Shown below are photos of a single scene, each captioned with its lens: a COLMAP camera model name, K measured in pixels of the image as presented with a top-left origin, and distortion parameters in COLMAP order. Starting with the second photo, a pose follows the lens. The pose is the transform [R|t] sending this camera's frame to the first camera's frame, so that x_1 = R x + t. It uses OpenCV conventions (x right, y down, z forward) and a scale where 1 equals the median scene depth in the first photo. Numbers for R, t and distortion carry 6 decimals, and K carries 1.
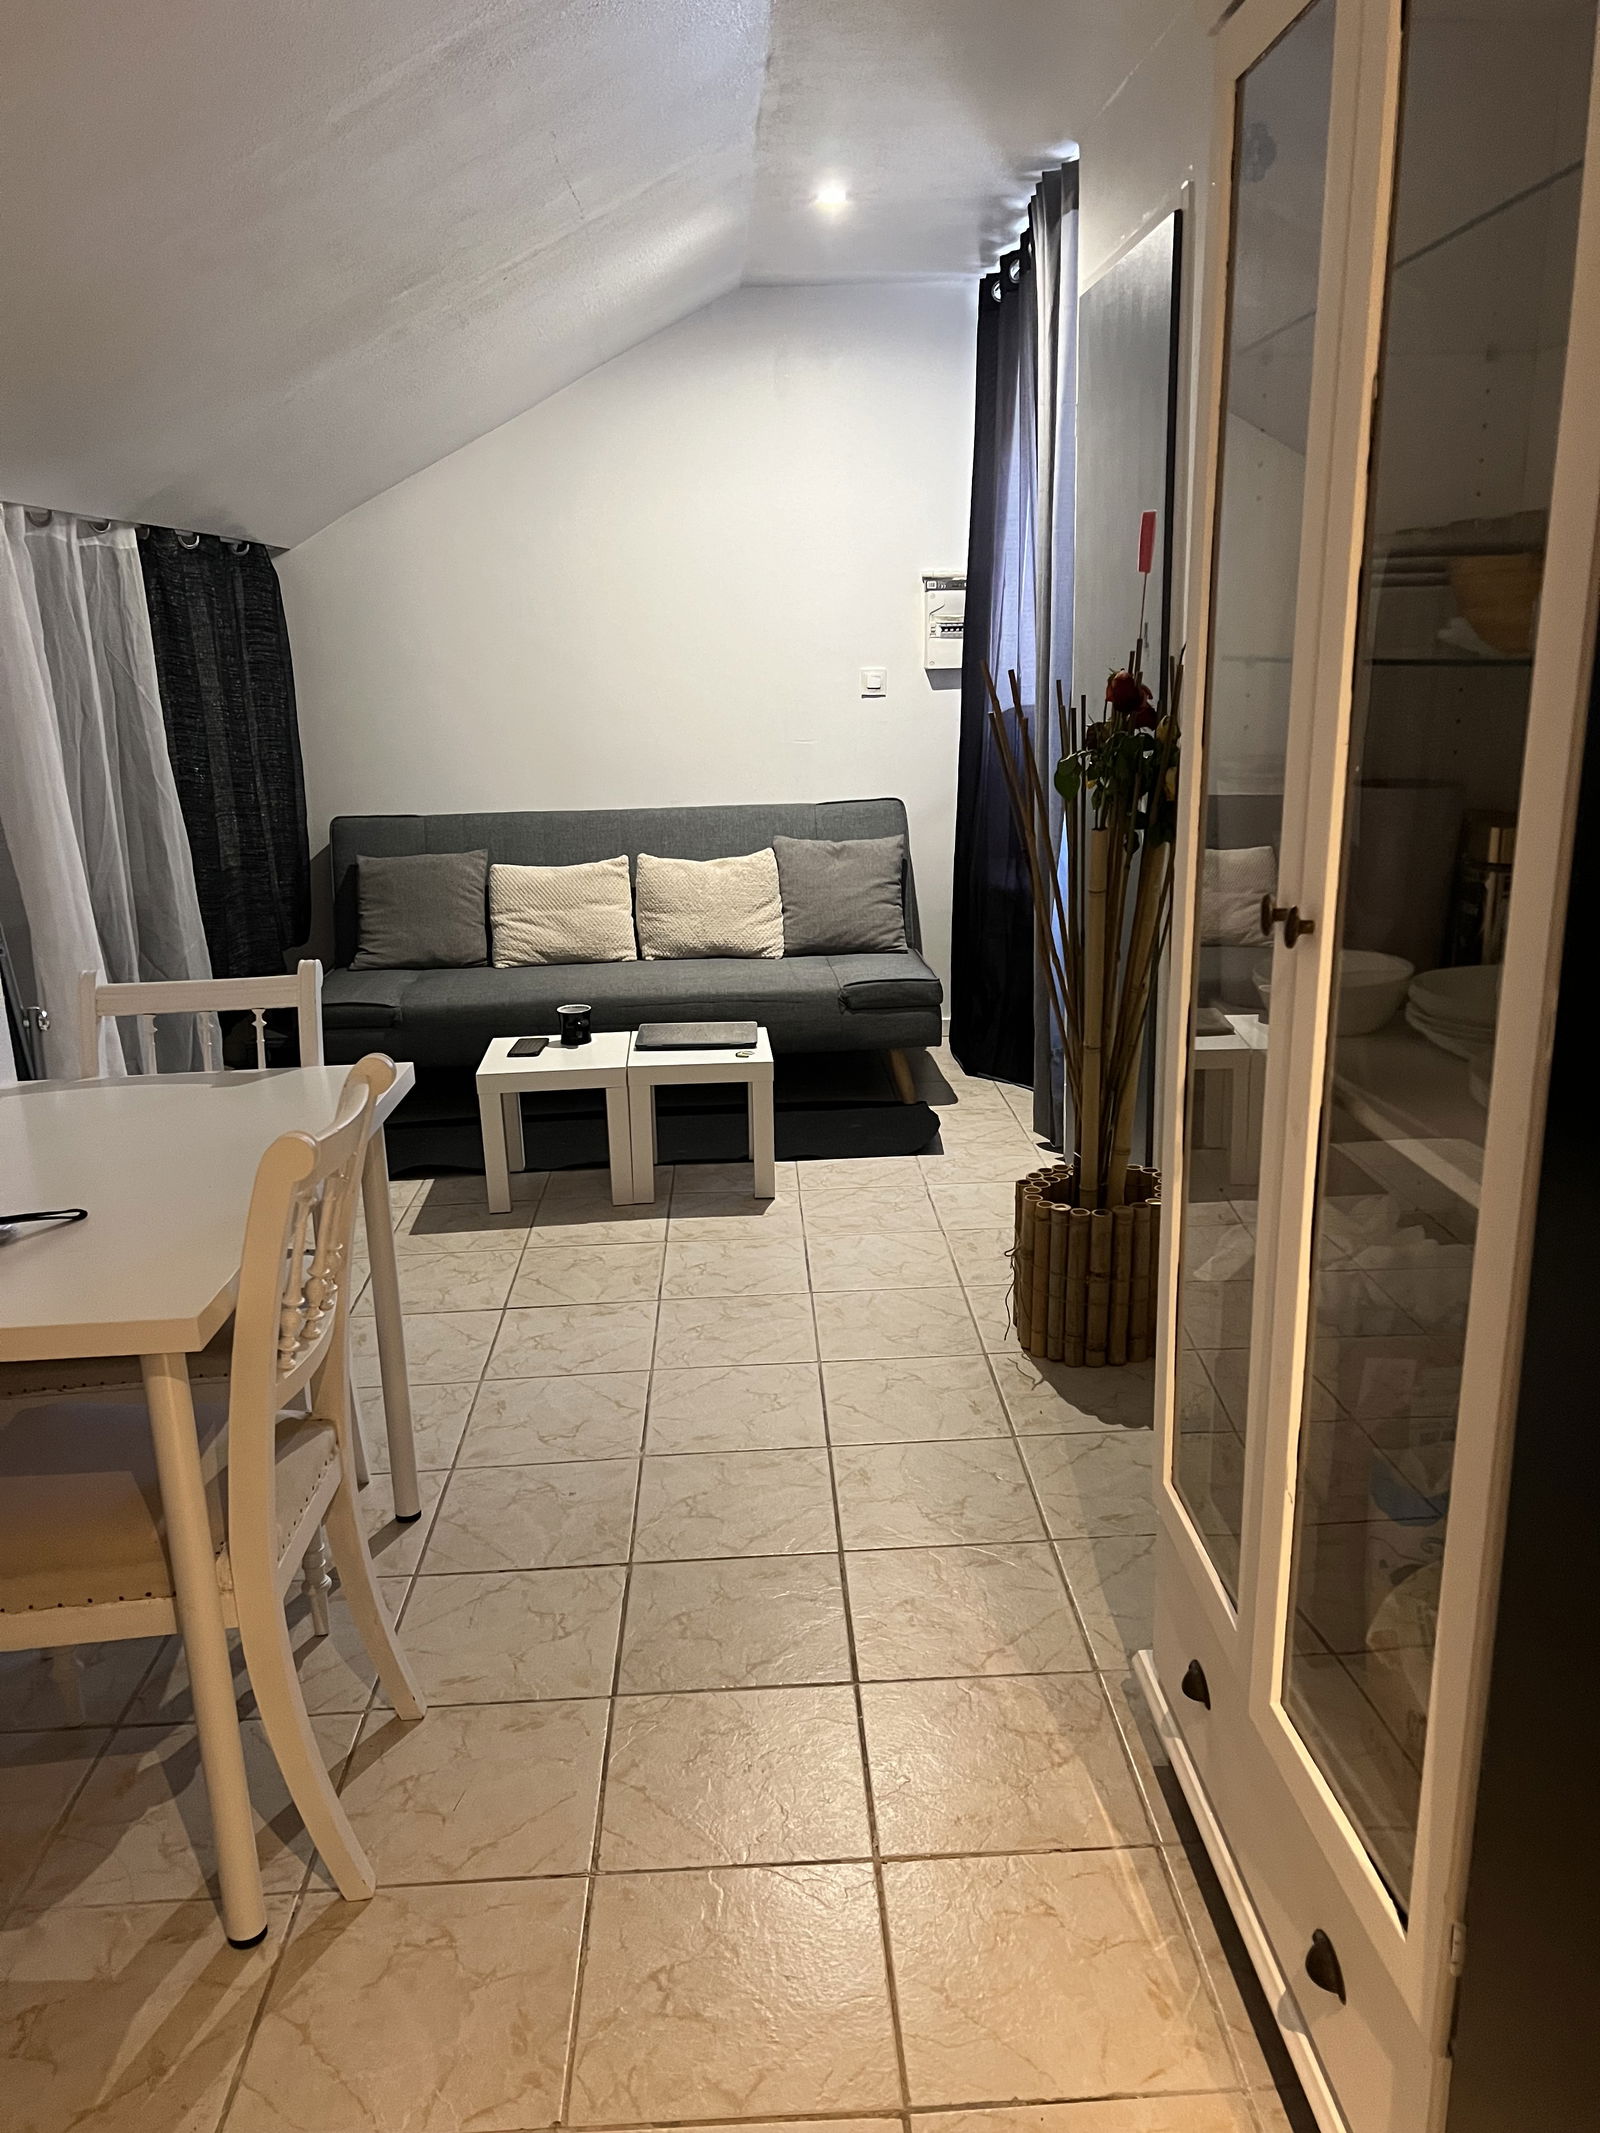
lens RADIAL K [[1609.5, 0, 818.8], [0, 1609.5, 1065.8], [0, 0, 1]] dist [0.076291, -0.060801]
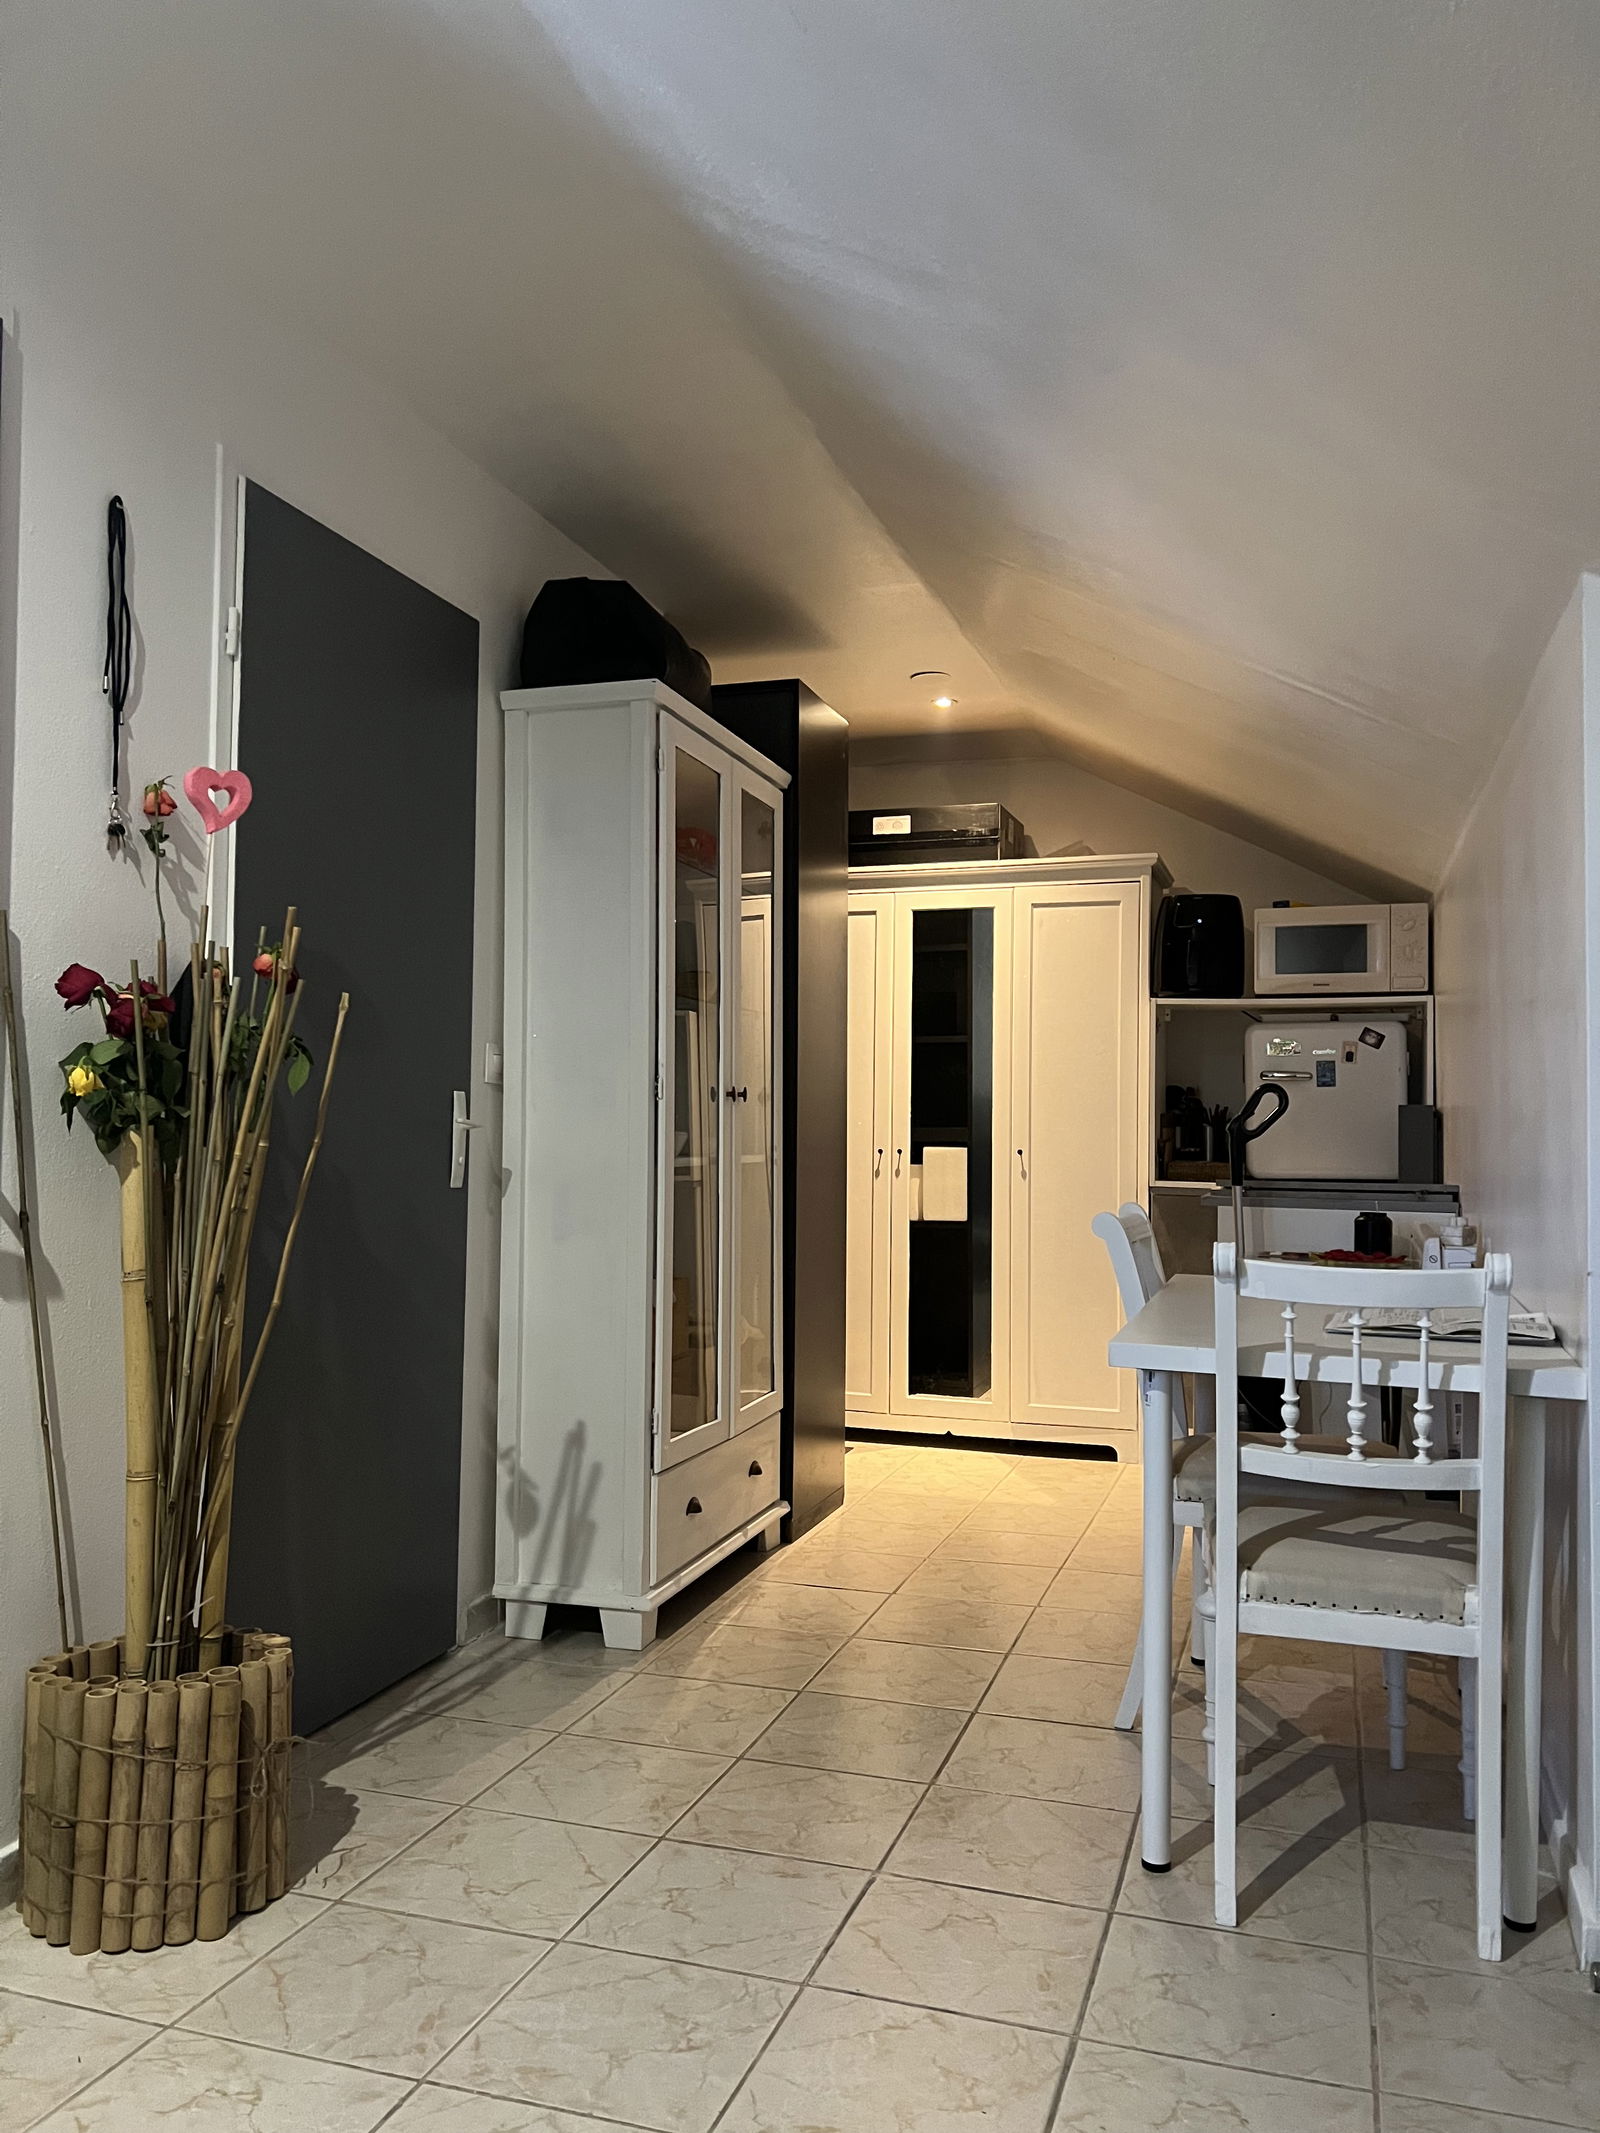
lens RADIAL K [[1609.5, 0, 800.3], [0, 1609.5, 1072.1], [0, 0, 1]] dist [0.076291, -0.060801]
pose [[-0.932438, 0.027562, 0.360278, -0.132704], [0.106162, 0.973977, 0.200247, -0.110089], [-0.345383, 0.224966, -0.911099, 0.583922]]
